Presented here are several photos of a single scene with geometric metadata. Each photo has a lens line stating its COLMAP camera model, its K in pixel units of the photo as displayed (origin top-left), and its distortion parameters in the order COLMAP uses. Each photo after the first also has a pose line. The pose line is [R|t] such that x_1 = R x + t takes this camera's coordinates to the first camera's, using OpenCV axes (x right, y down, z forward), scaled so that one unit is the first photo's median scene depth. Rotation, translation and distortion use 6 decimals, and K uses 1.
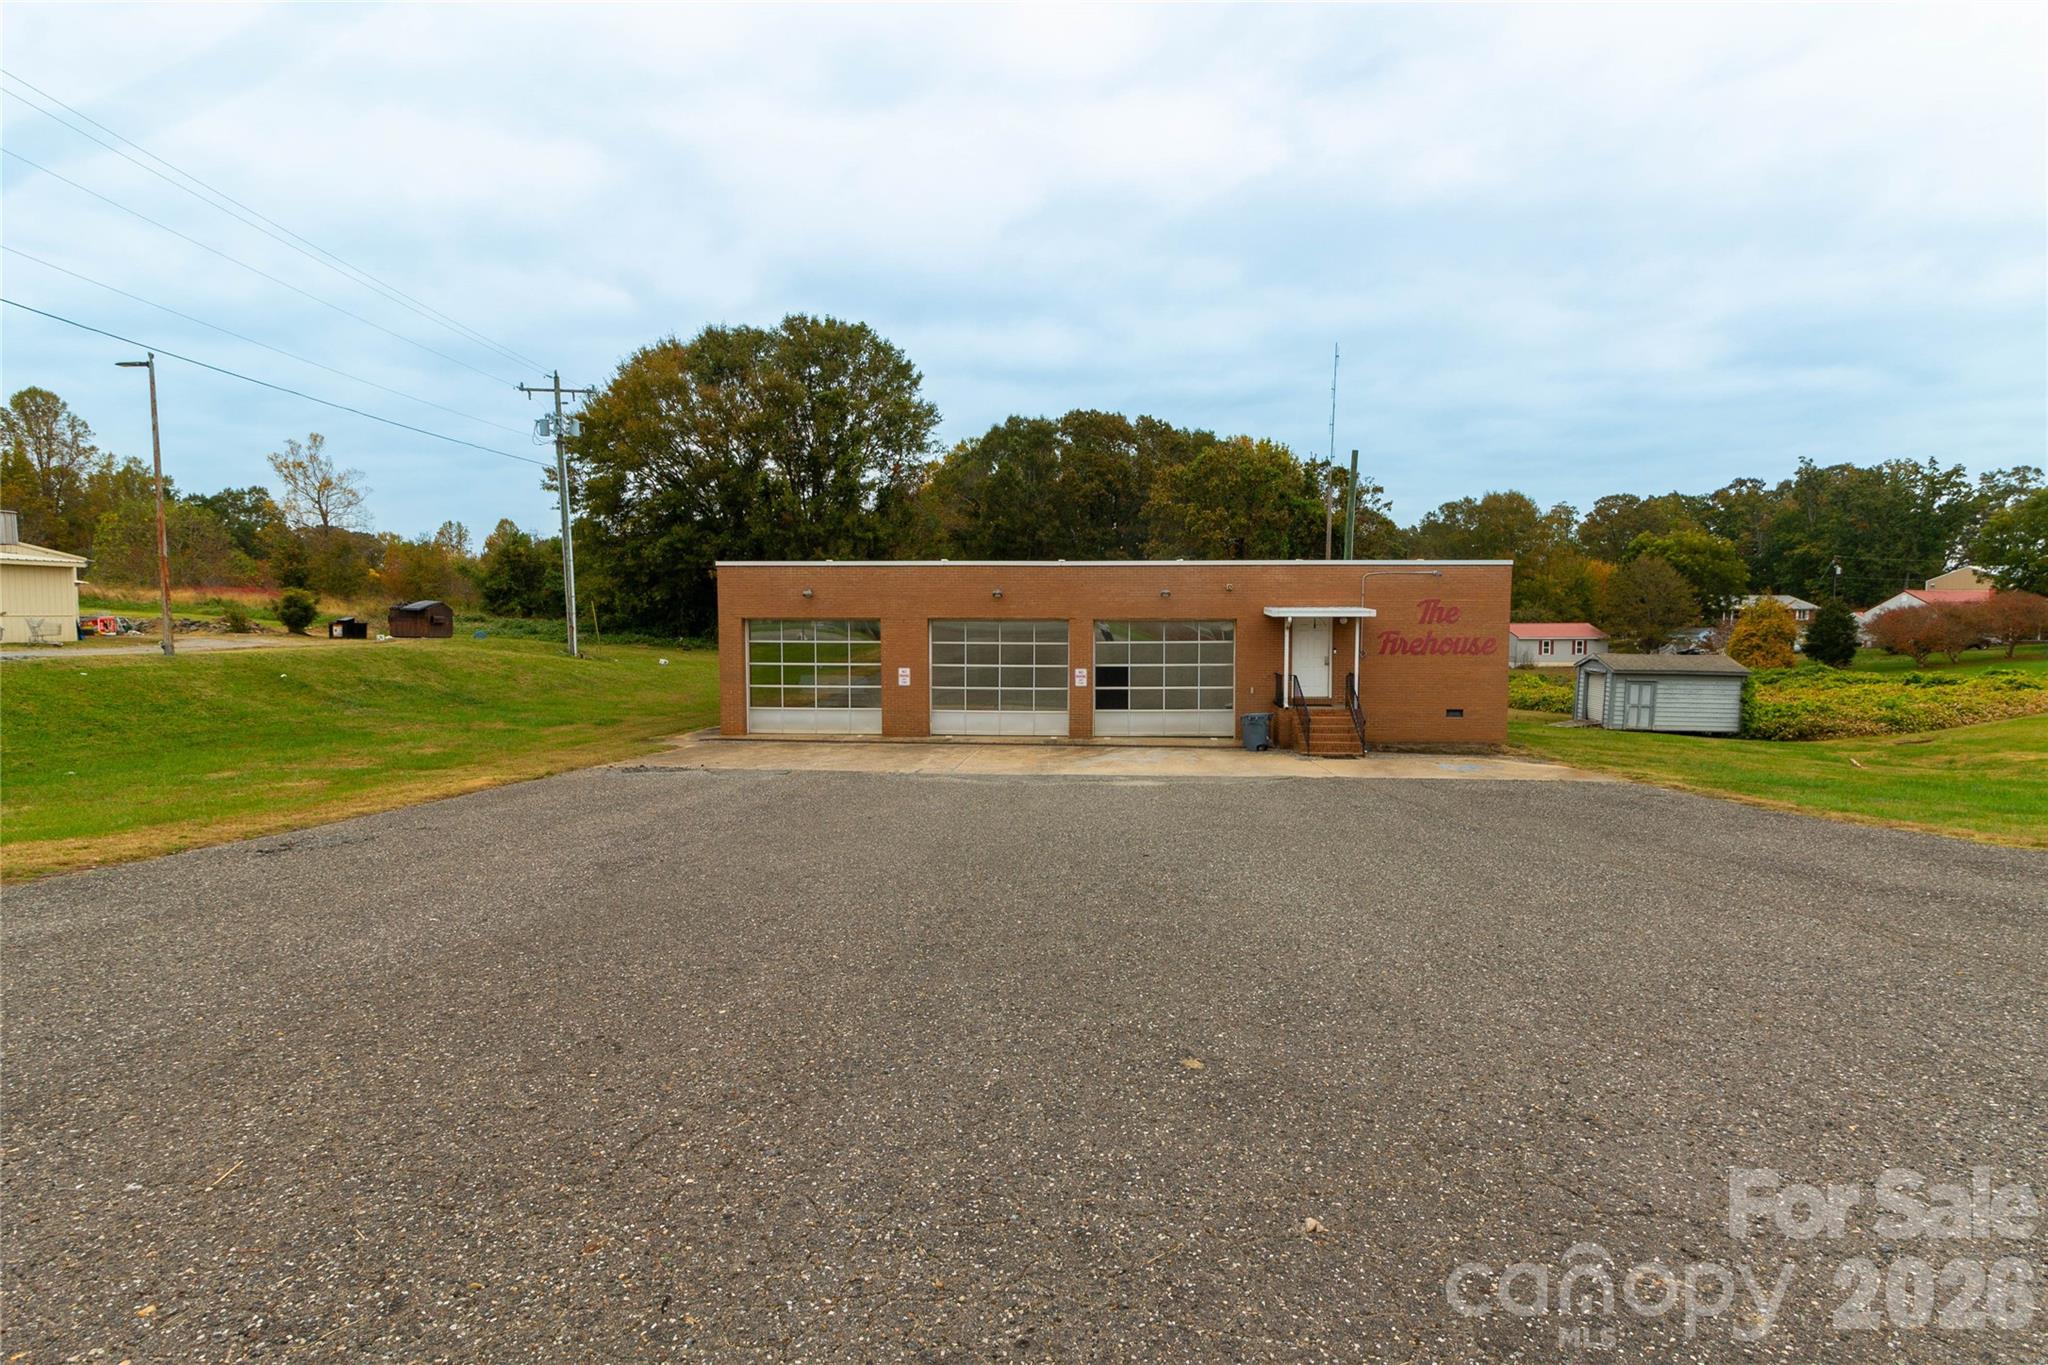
lens RADIAL K [[1122.4, 0, 1031.1], [0, 1122.4, 681.2], [0, 0, 1]] dist [0.001047, -0.000292]
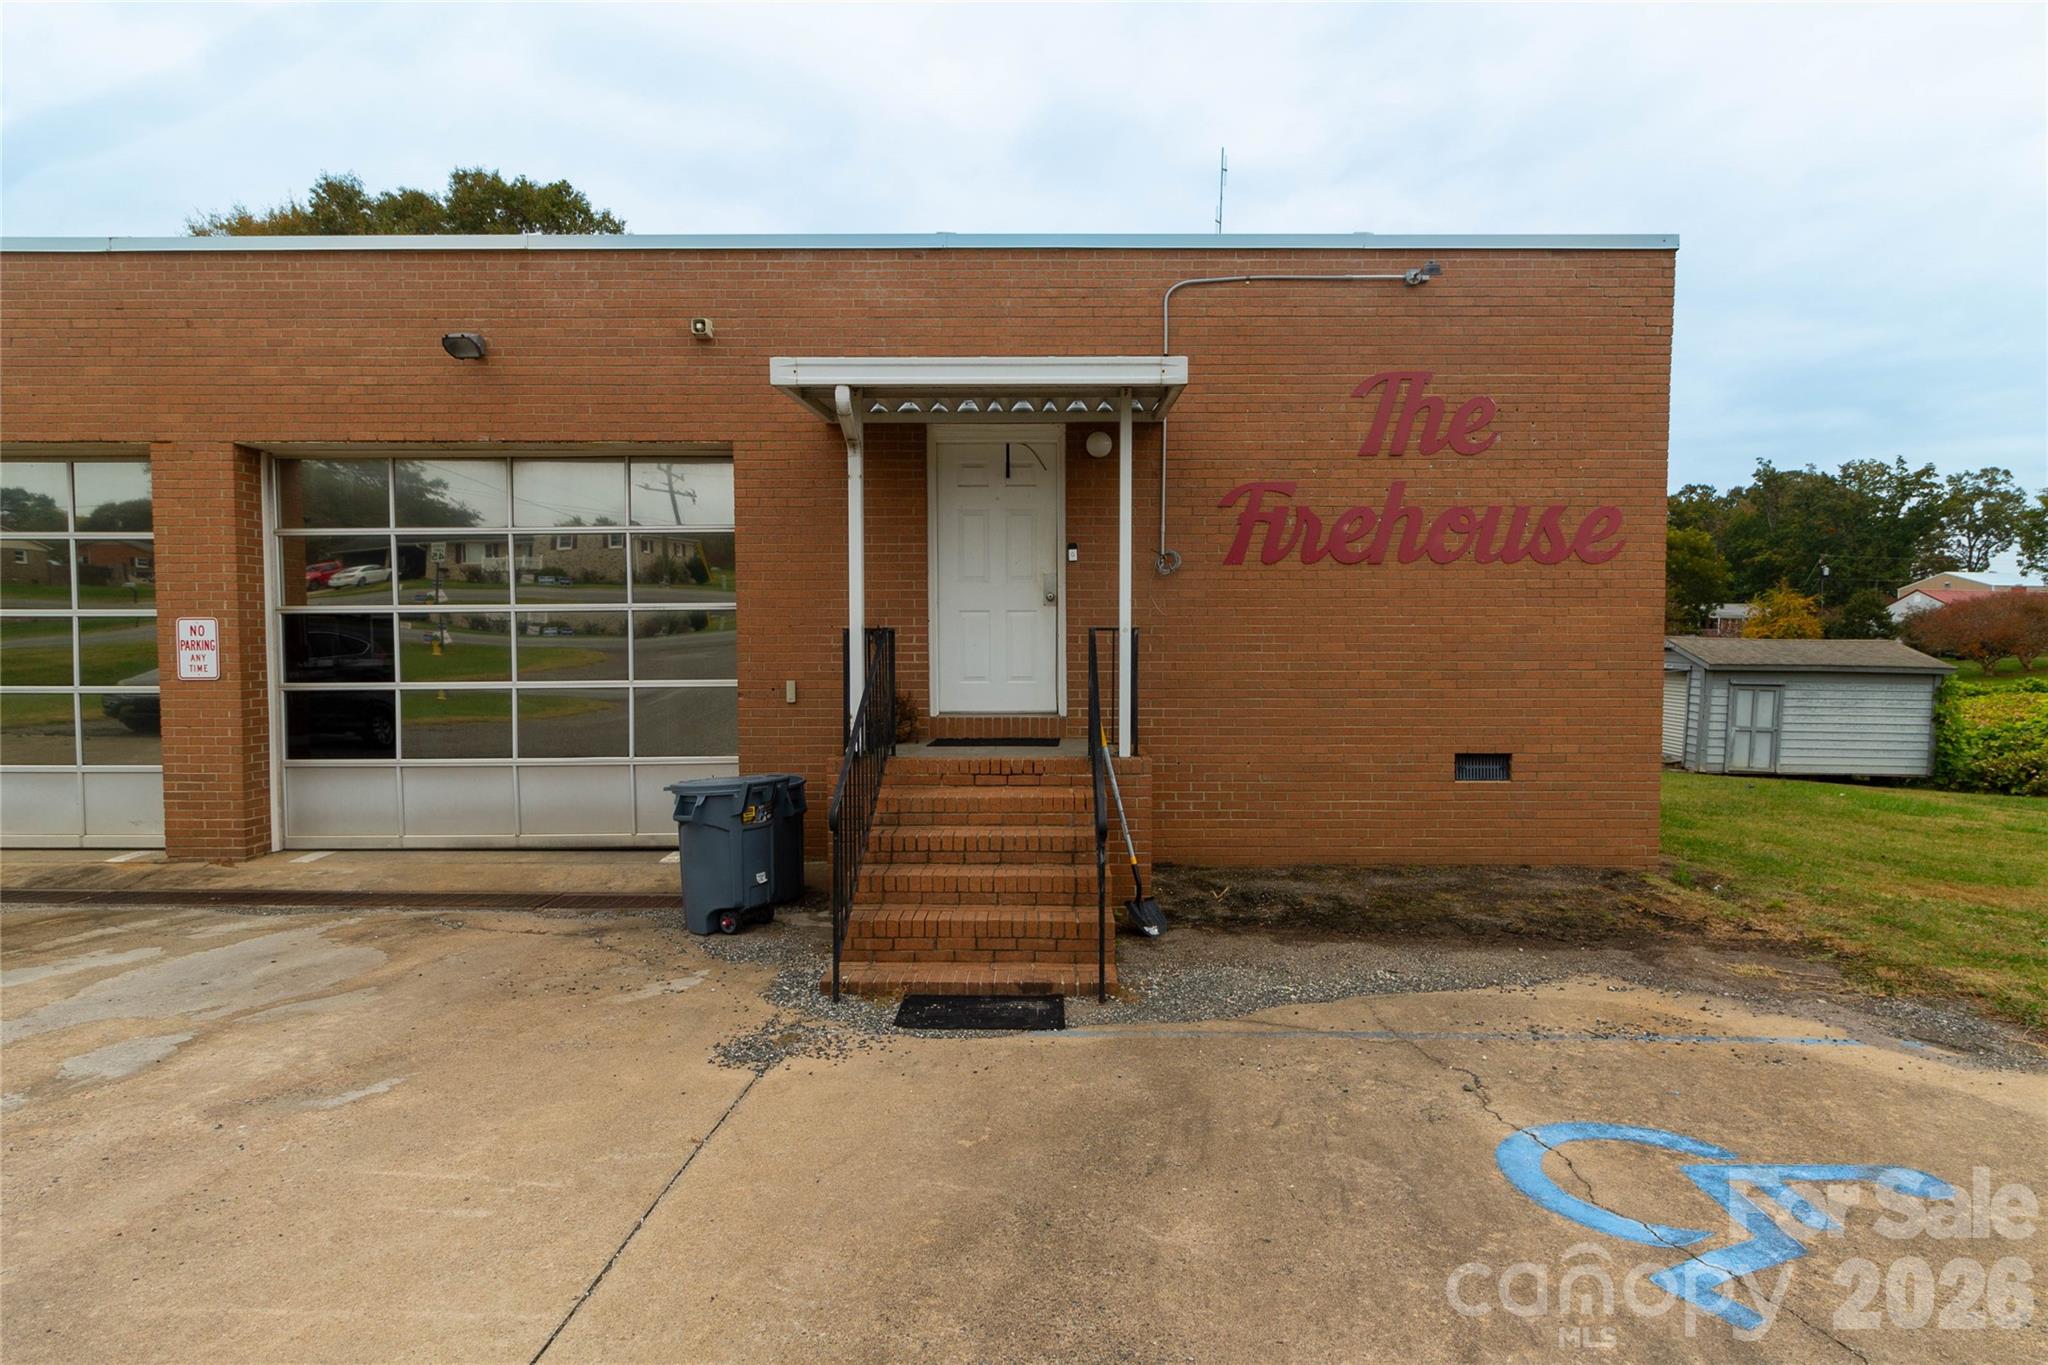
lens RADIAL K [[1122.4, 0, 1021.2], [0, 1122.4, 686.4], [0, 0, 1]] dist [0.001047, -0.000292]
pose [[0.999116, -0.003635, 0.041893, 0.070415], [0.004271, 0.999877, -0.015090, 0.003349], [-0.041833, 0.015255, 0.999008, 0.204715]]
